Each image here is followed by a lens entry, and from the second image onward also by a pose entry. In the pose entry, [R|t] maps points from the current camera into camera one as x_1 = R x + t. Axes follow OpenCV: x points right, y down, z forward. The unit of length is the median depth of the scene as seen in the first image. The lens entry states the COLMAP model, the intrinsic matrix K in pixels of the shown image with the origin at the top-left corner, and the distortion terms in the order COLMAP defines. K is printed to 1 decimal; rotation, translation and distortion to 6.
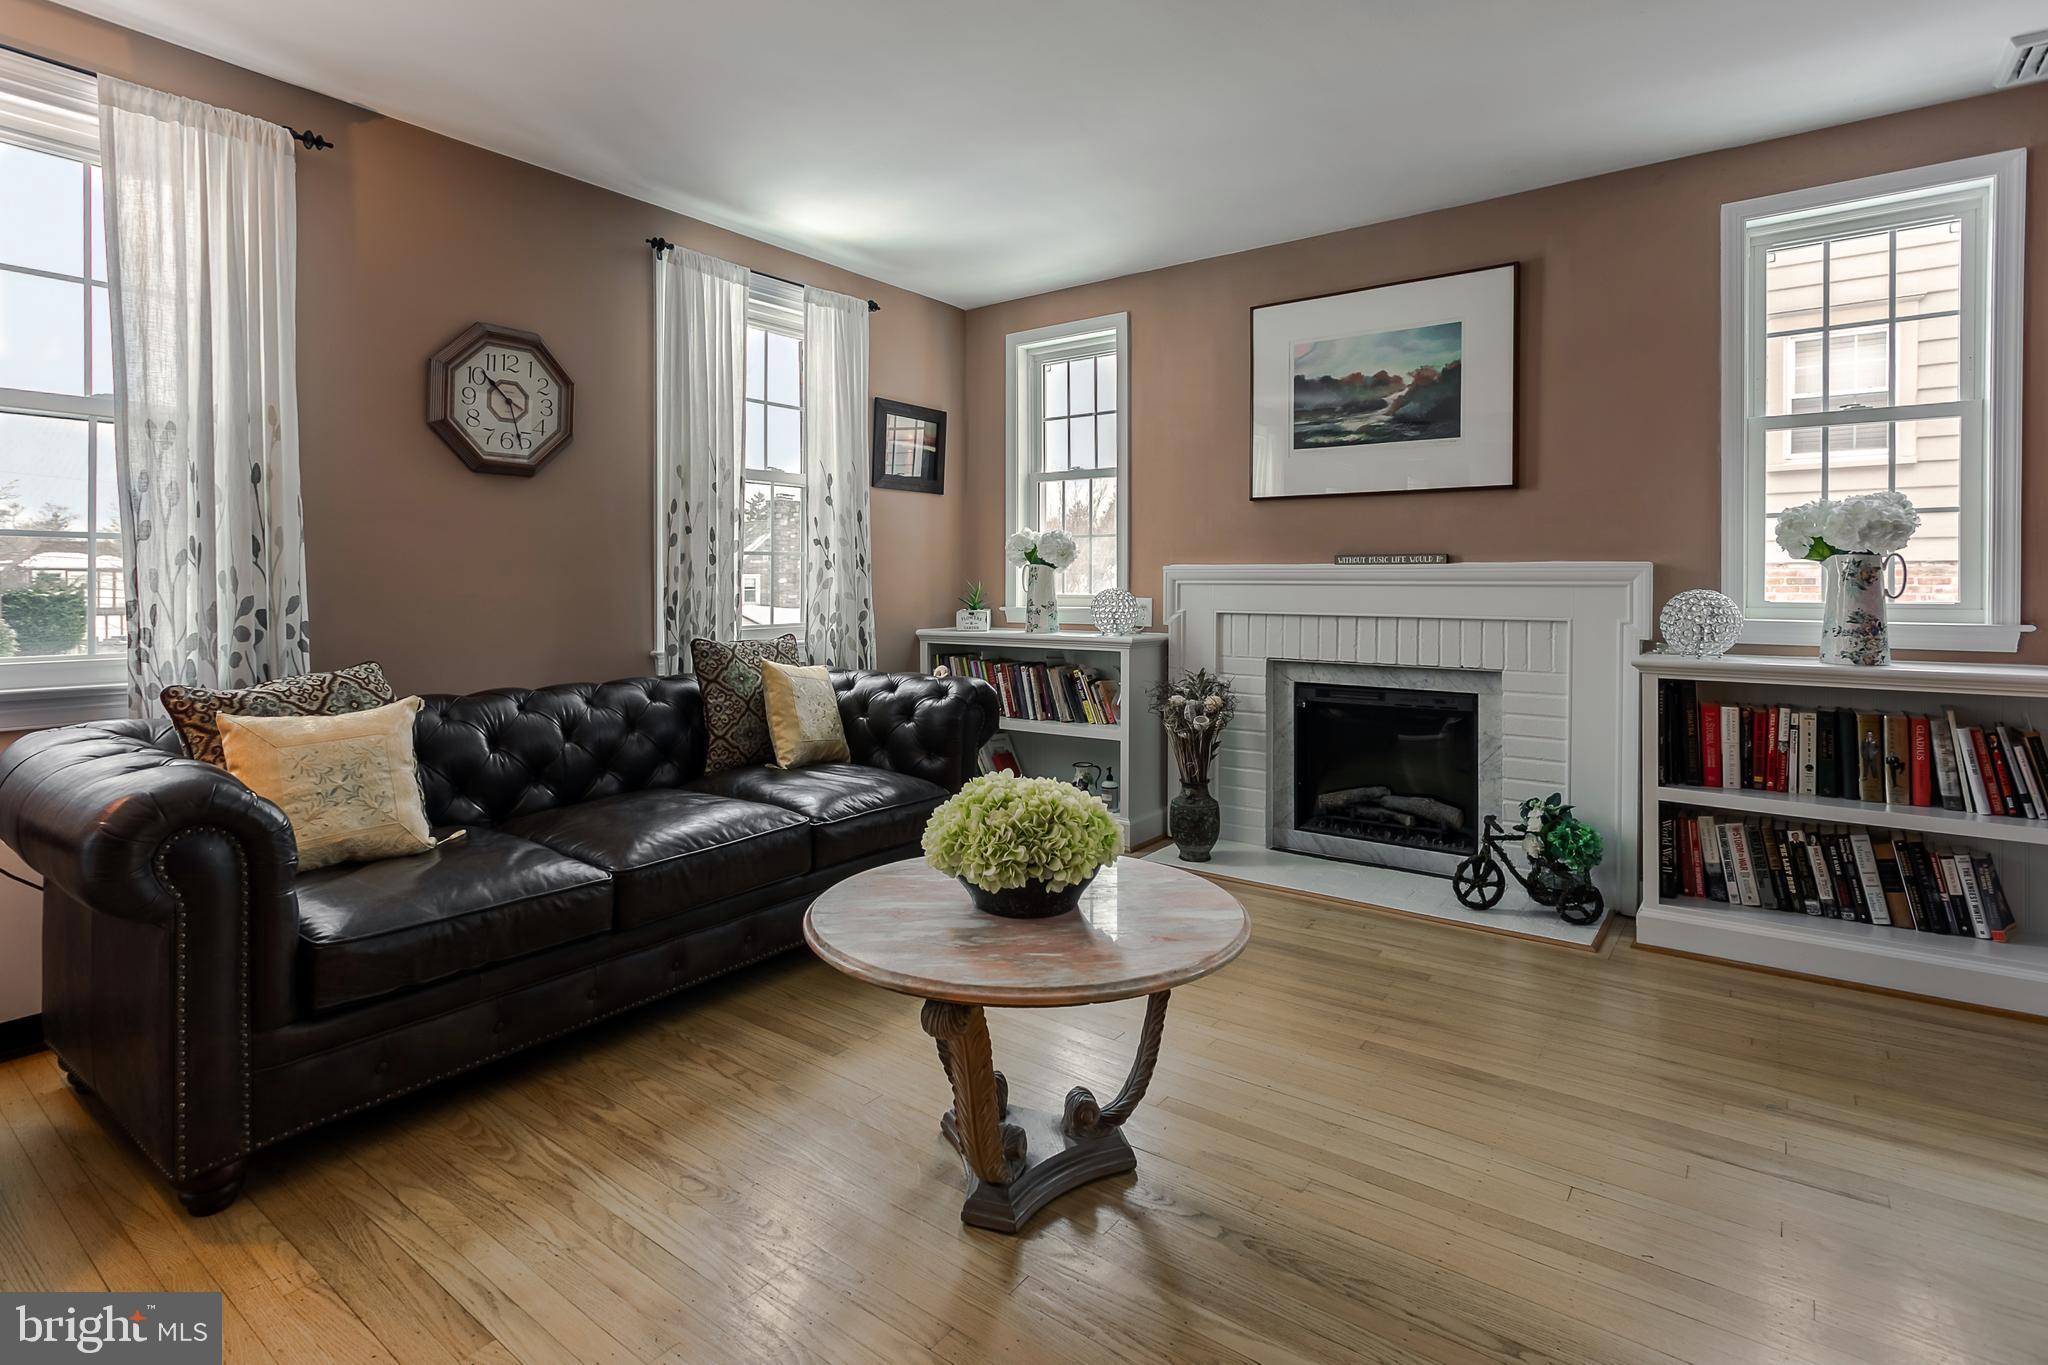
lens RADIAL K [[986.6, 0, 1001.5], [0, 986.6, 586.7], [0, 0, 1]] dist [0.007556, 0.000909]
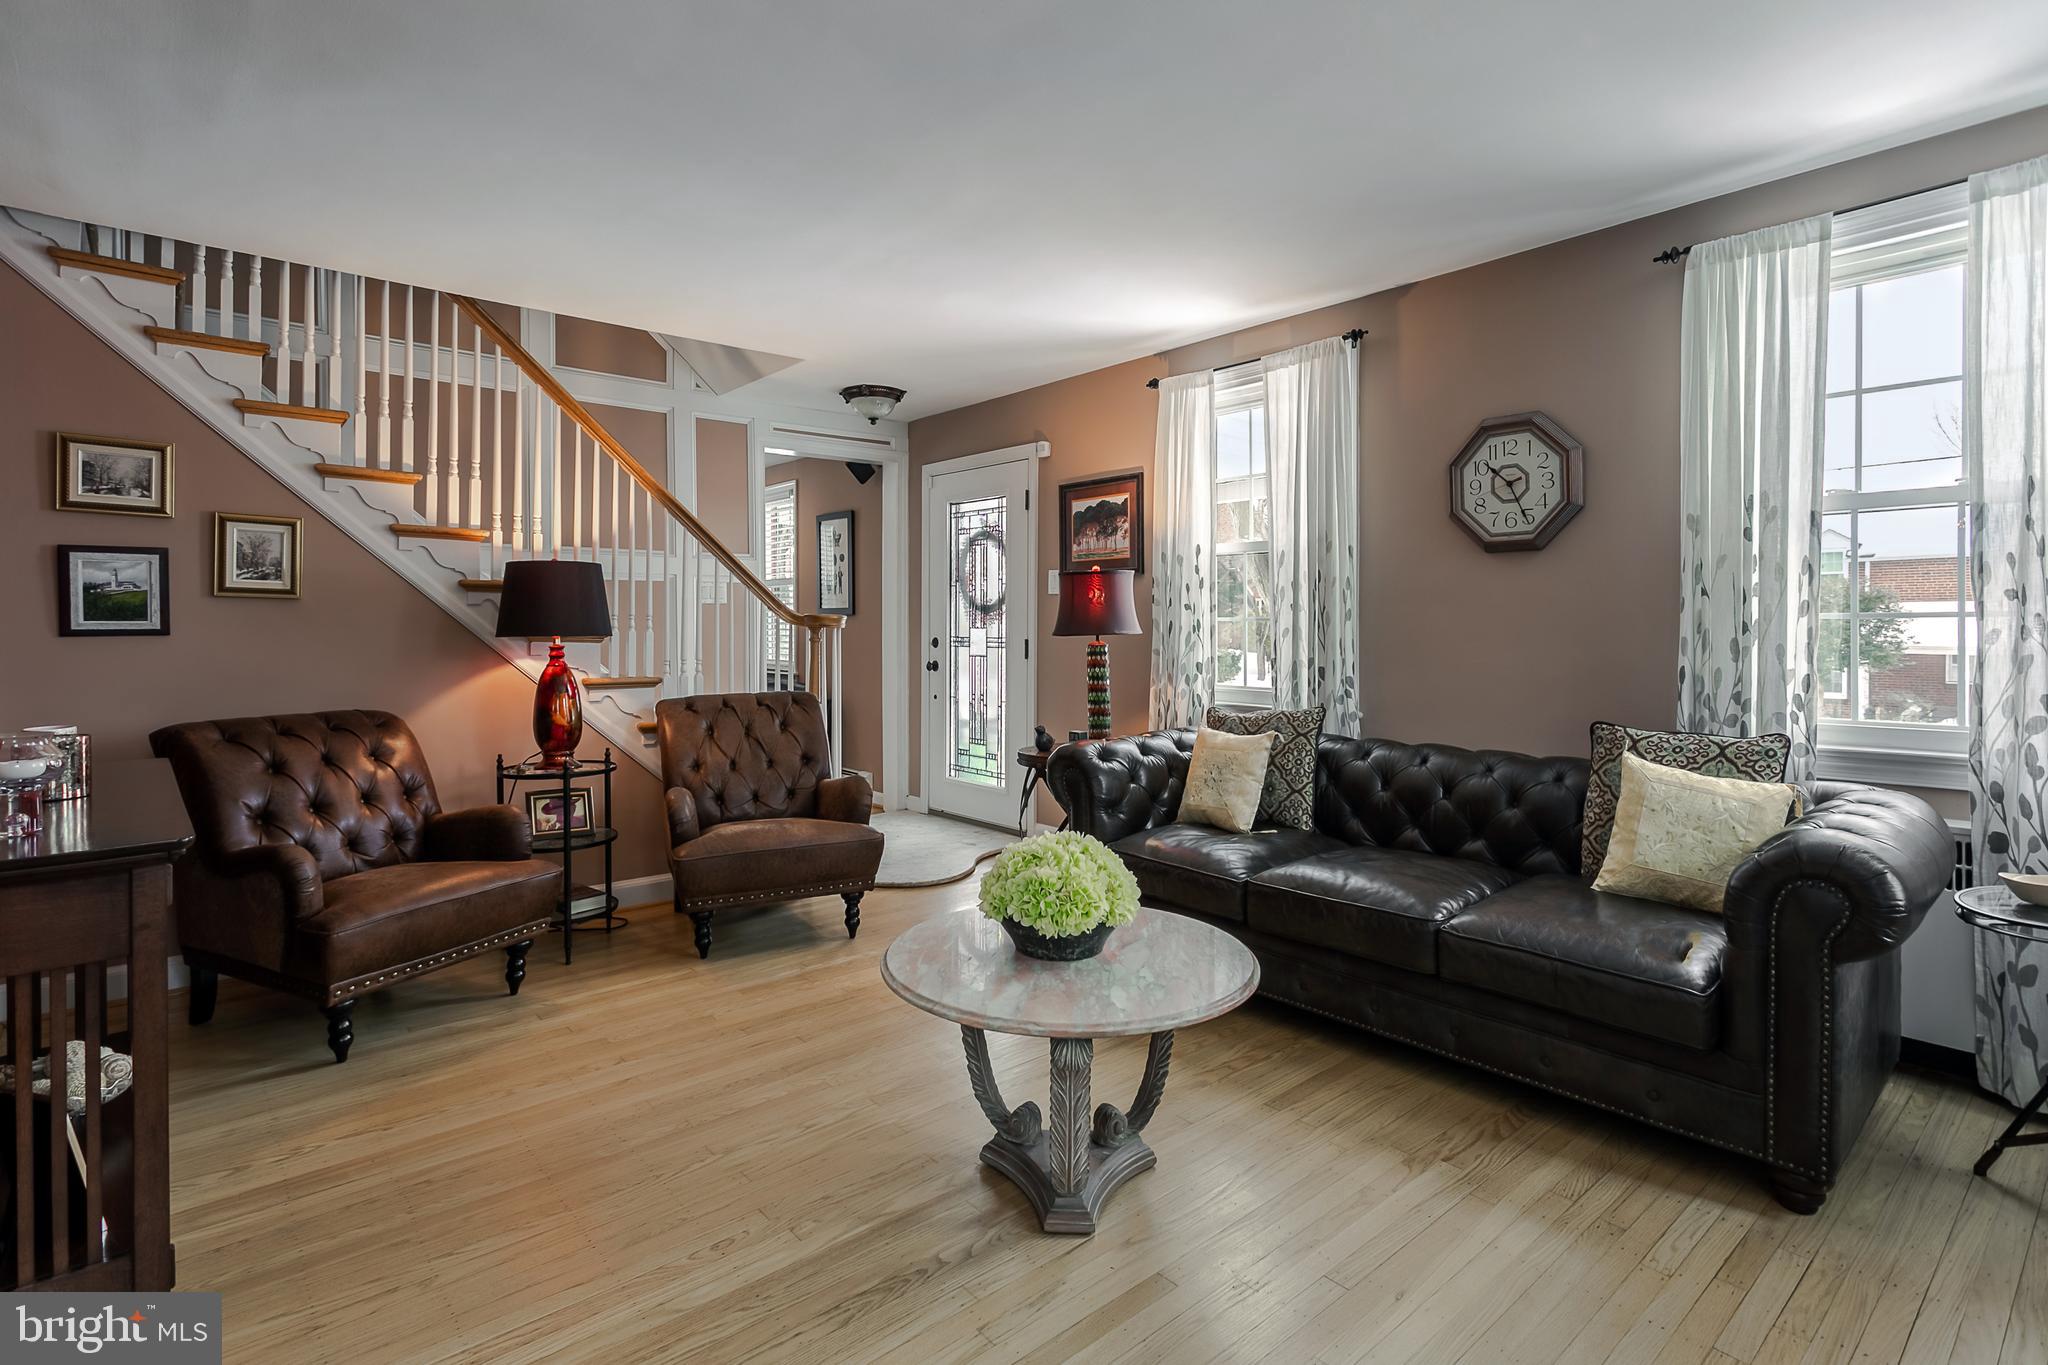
lens RADIAL K [[986.6, 0, 986.8], [0, 986.6, 635.4], [0, 0, 1]] dist [0.007556, 0.000909]
pose [[-0.216205, 0.011078, -0.976285, 0.684400], [-0.000726, 0.999934, 0.011508, -0.034170], [0.976348, 0.003197, -0.216182, 0.682744]]
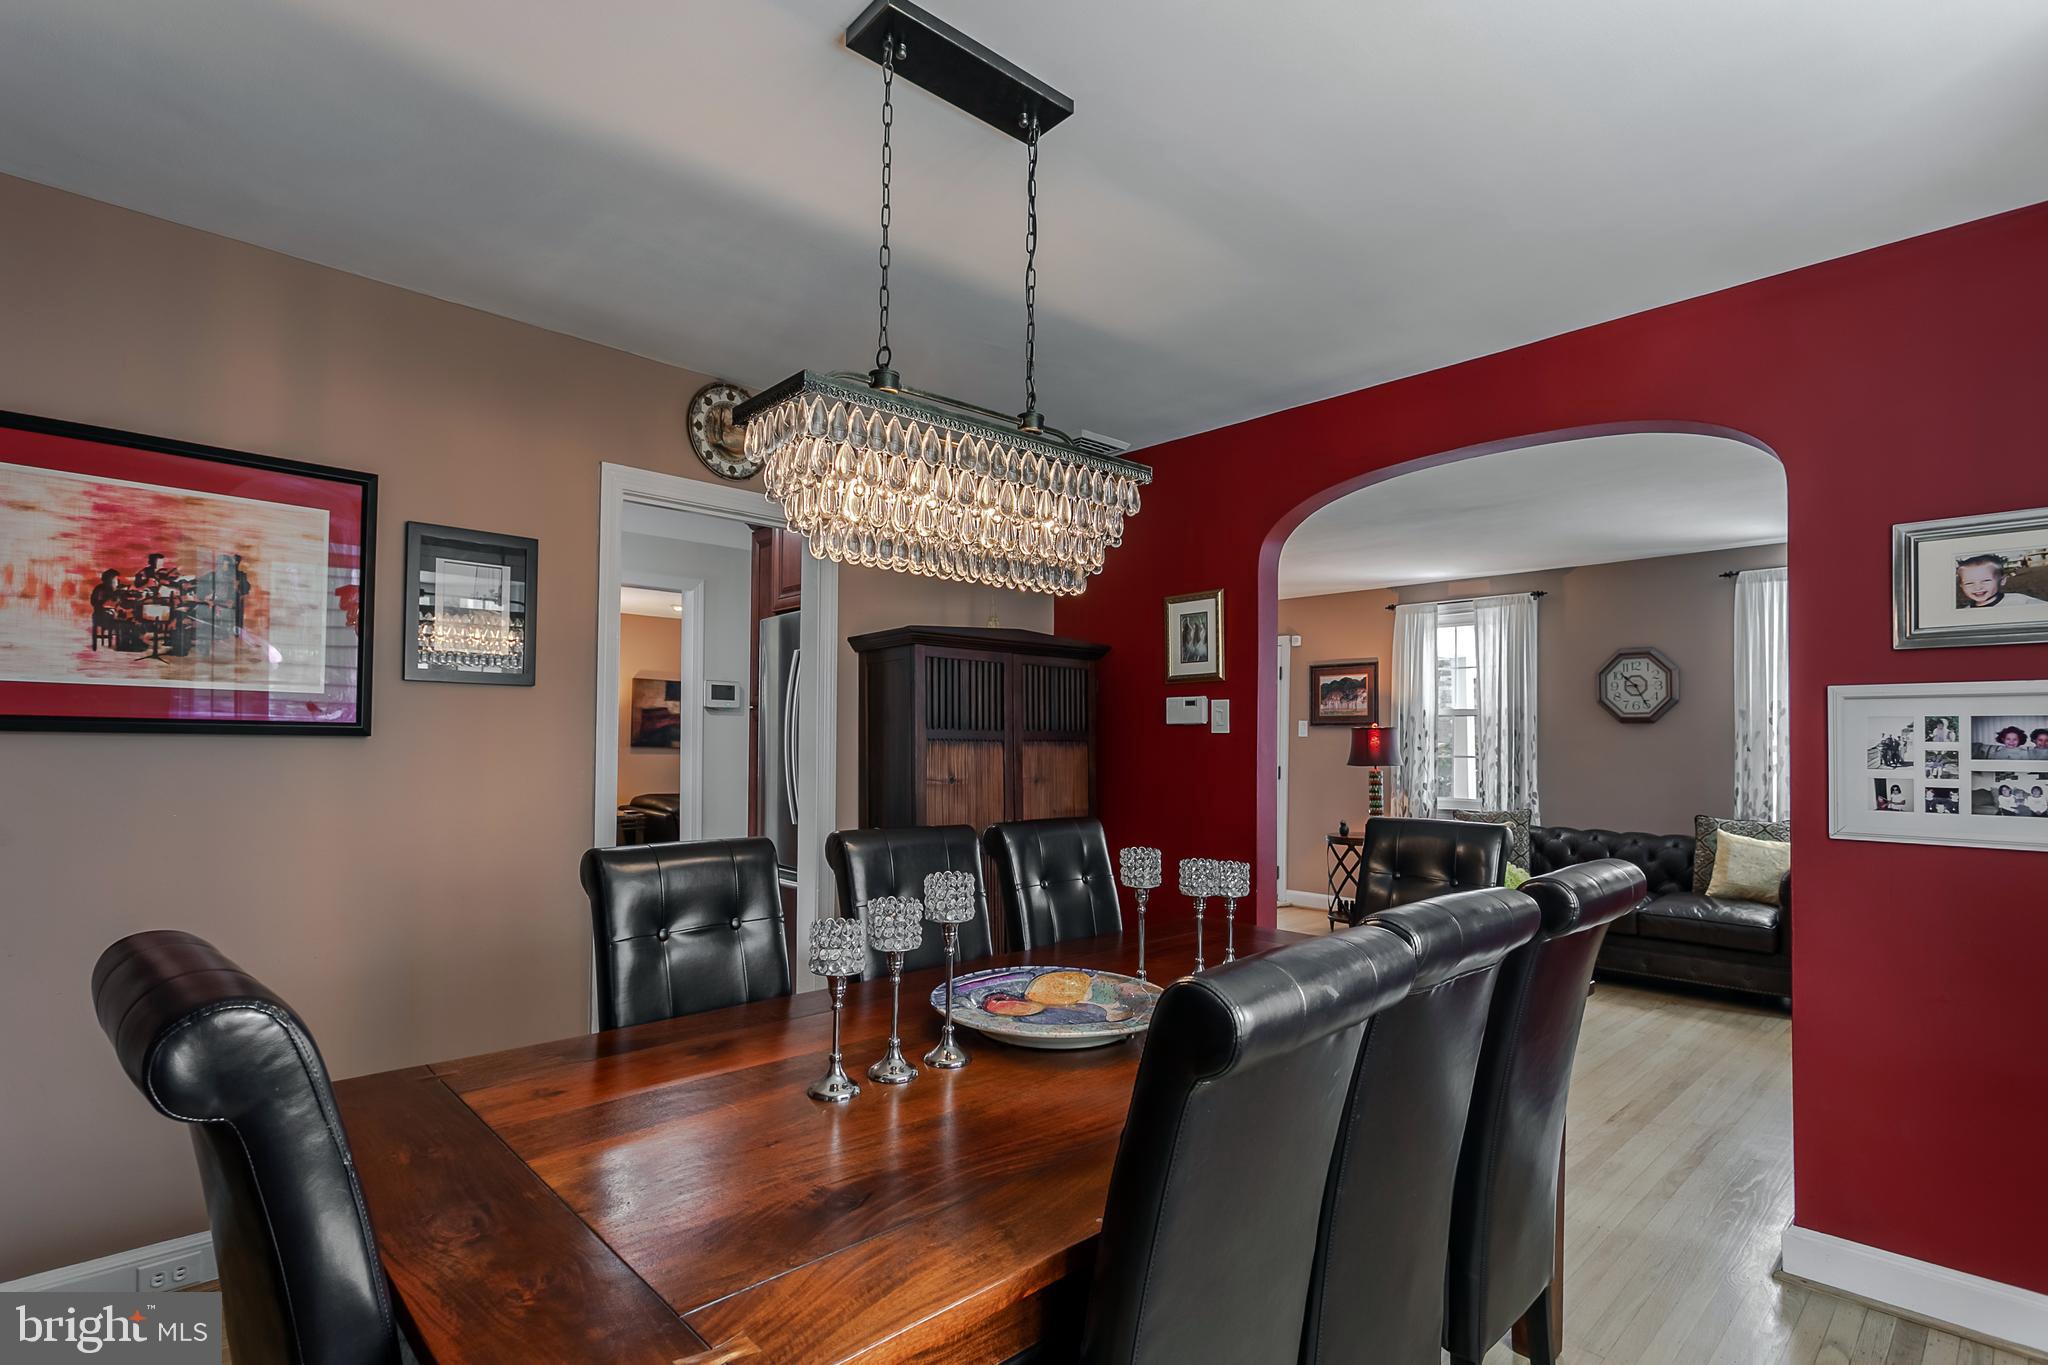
lens RADIAL K [[986.6, 0, 1008.7], [0, 986.6, 732.3], [0, 0, 1]] dist [0.007556, 0.000909]
pose [[-0.148961, -0.012828, -0.988760, 1.626720], [-0.013085, 0.999854, -0.011001, -0.058202], [0.988757, 0.011299, -0.149107, 0.070357]]
